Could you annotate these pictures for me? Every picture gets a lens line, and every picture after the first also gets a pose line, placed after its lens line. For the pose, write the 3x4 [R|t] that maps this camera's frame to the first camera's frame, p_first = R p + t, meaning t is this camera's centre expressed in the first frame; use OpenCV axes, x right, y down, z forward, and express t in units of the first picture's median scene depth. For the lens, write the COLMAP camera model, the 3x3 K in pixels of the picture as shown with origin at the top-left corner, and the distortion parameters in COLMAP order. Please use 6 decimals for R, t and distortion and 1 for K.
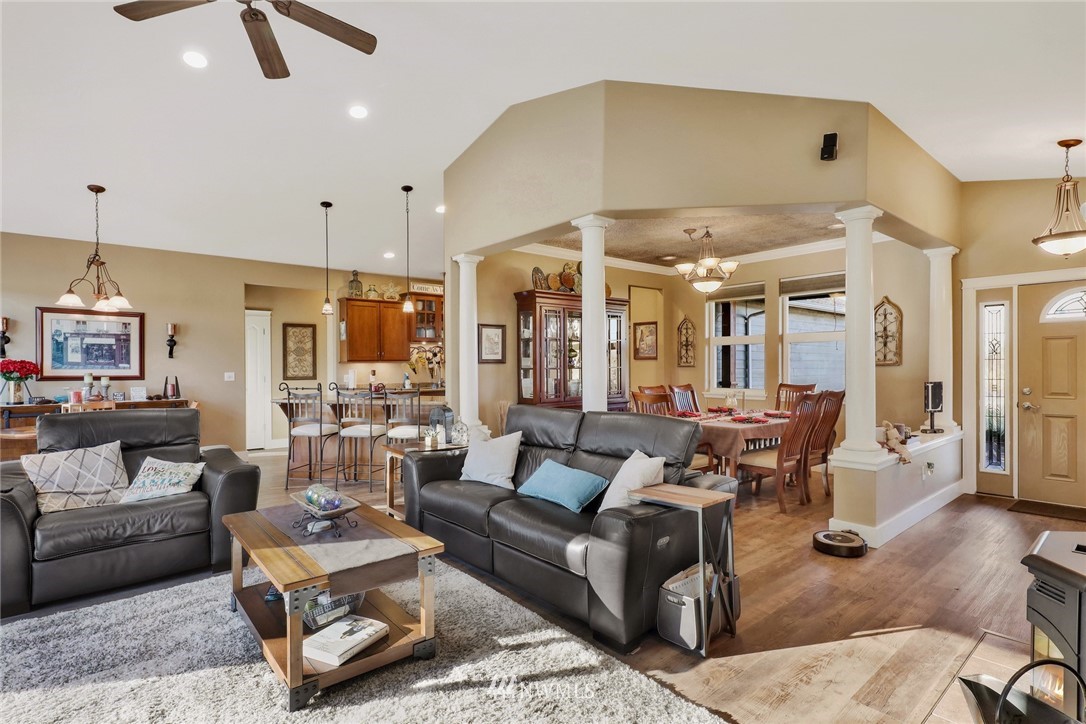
lens RADIAL K [[531.7, 0, 557.4], [0, 531.7, 369.9], [0, 0, 1]] dist [0.016860, -0.008640]
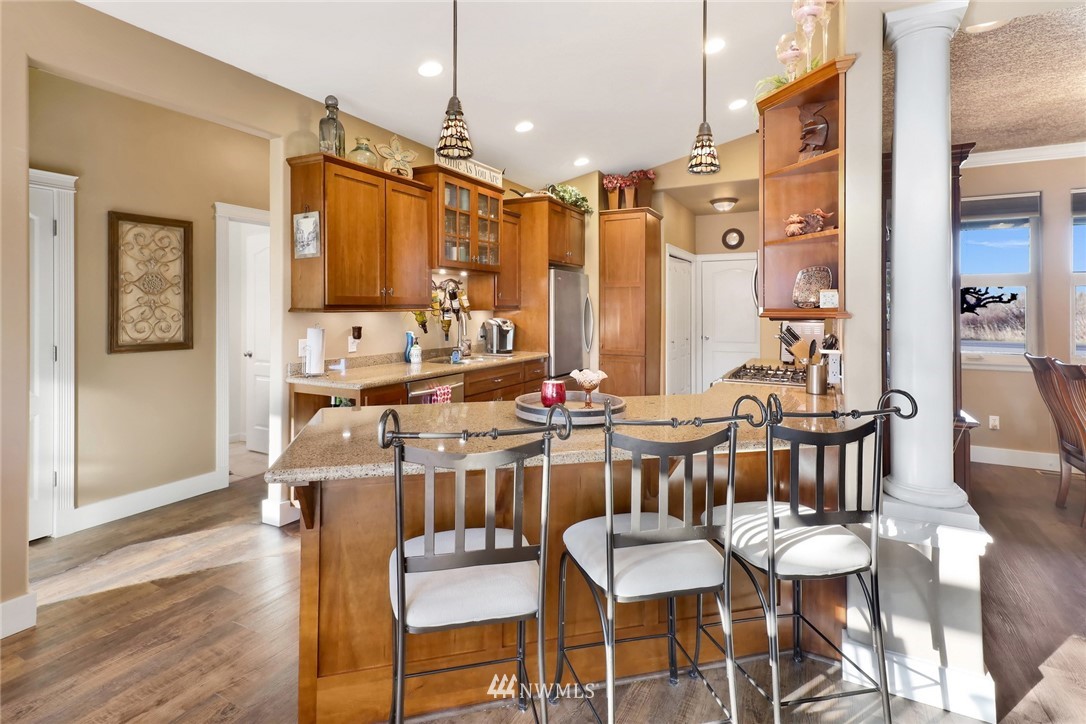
lens RADIAL K [[531.7, 0, 543.7], [0, 531.7, 325.8], [0, 0, 1]] dist [0.016860, -0.008640]
pose [[0.926485, -0.005703, 0.376289, -0.572691], [-0.002016, 0.999796, 0.020116, -0.015623], [-0.376327, -0.019395, 0.926284, 0.793523]]
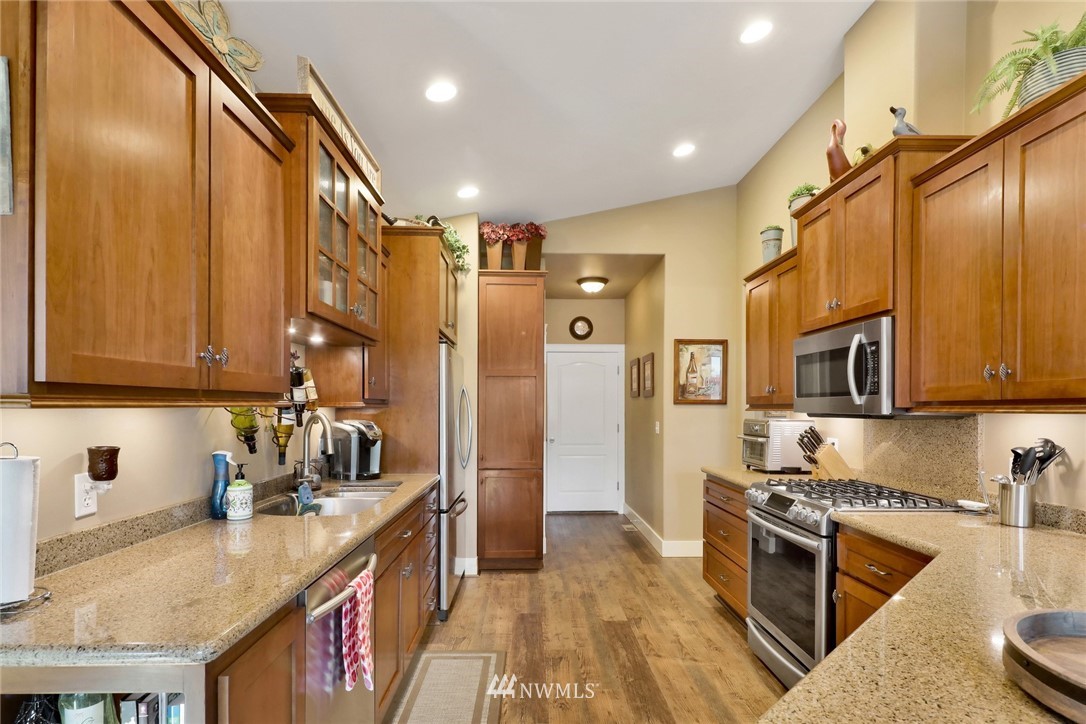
lens RADIAL K [[531.7, 0, 547.8], [0, 531.7, 417.3], [0, 0, 1]] dist [0.016860, -0.008640]
pose [[0.619045, -0.006804, 0.785326, -0.608987], [0.004689, 0.999977, 0.004967, -0.015207], [-0.785342, 0.000607, 0.619062, 1.207050]]
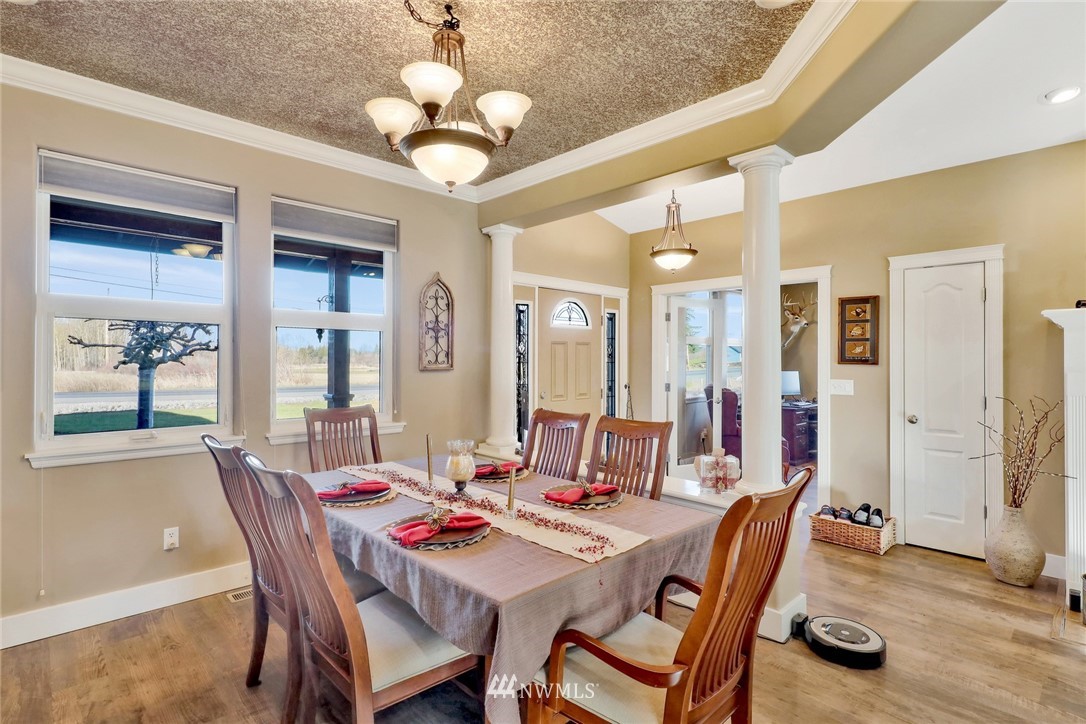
lens RADIAL K [[531.7, 0, 535.5], [0, 531.7, 356.7], [0, 0, 1]] dist [0.016860, -0.008640]
pose [[-0.048892, 0.013252, 0.998716, -0.118761], [0.005911, 0.999898, -0.012978, -0.017120], [-0.998787, 0.005269, -0.048965, 0.990286]]
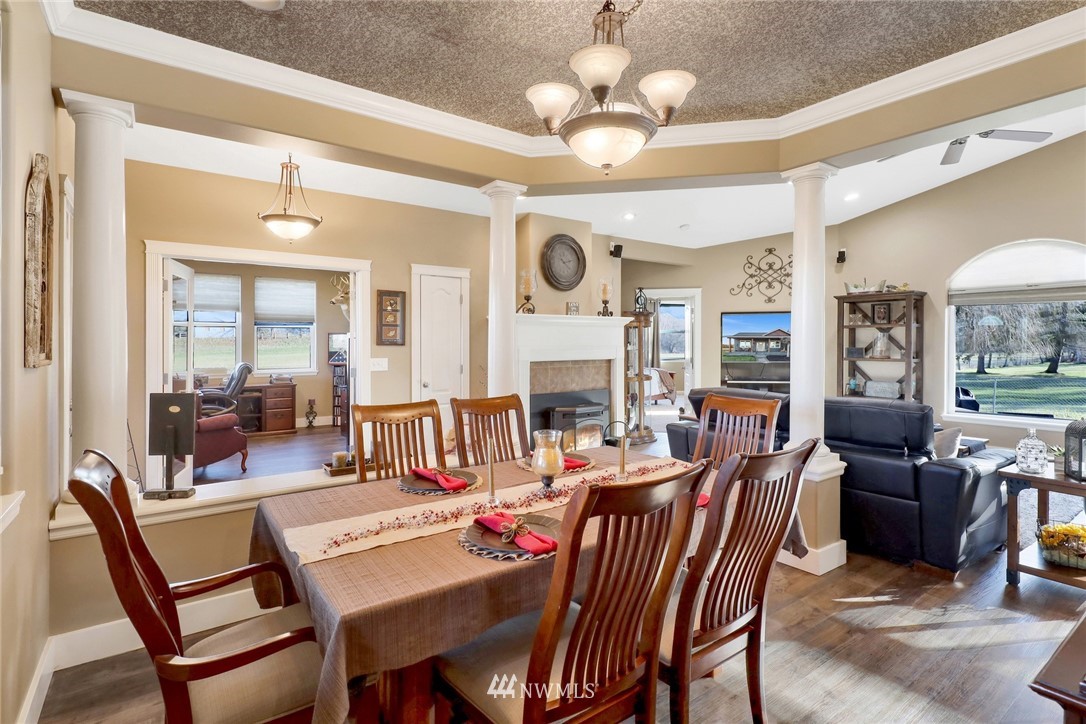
lens RADIAL K [[531.7, 0, 548.4], [0, 531.7, 351.0], [0, 0, 1]] dist [0.016860, -0.008640]
pose [[-0.997132, 0.003280, 0.075614, 0.287479], [0.005171, 0.999678, 0.024826, -0.025392], [-0.075508, 0.025146, -0.996828, 1.426477]]
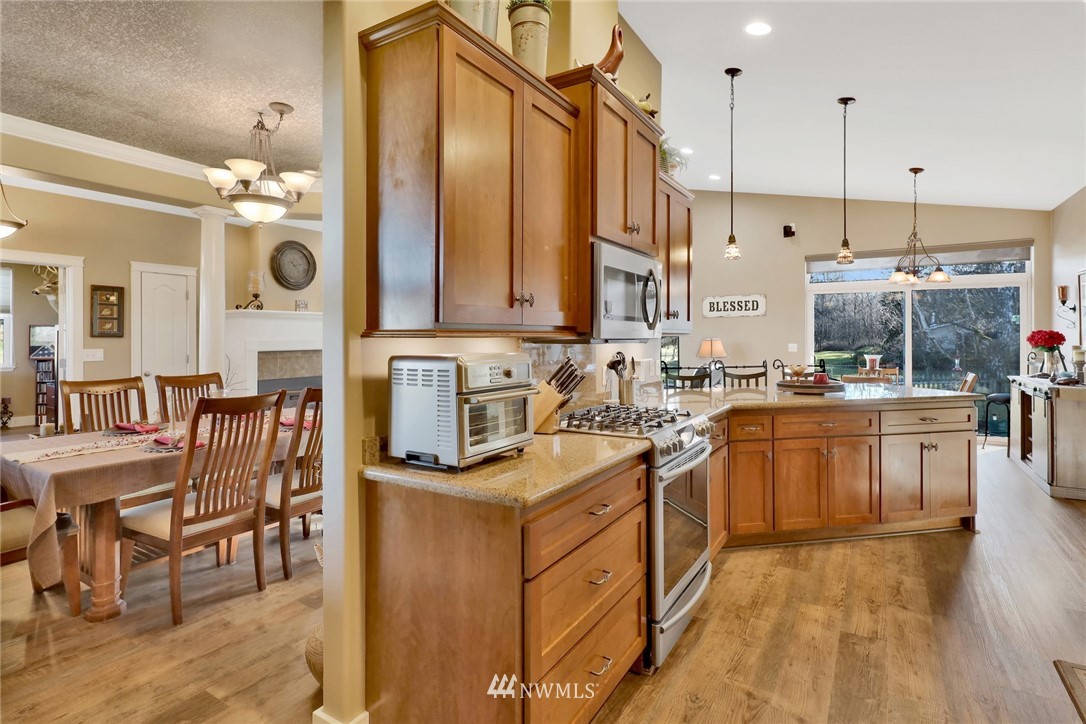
lens RADIAL K [[531.7, 0, 540.9], [0, 531.7, 340.0], [0, 0, 1]] dist [0.016860, -0.008640]
pose [[-0.955340, 0.008049, -0.295400, 0.146873], [0.003334, 0.999859, 0.016459, -0.021902], [0.295491, 0.014739, -0.955232, 1.728560]]
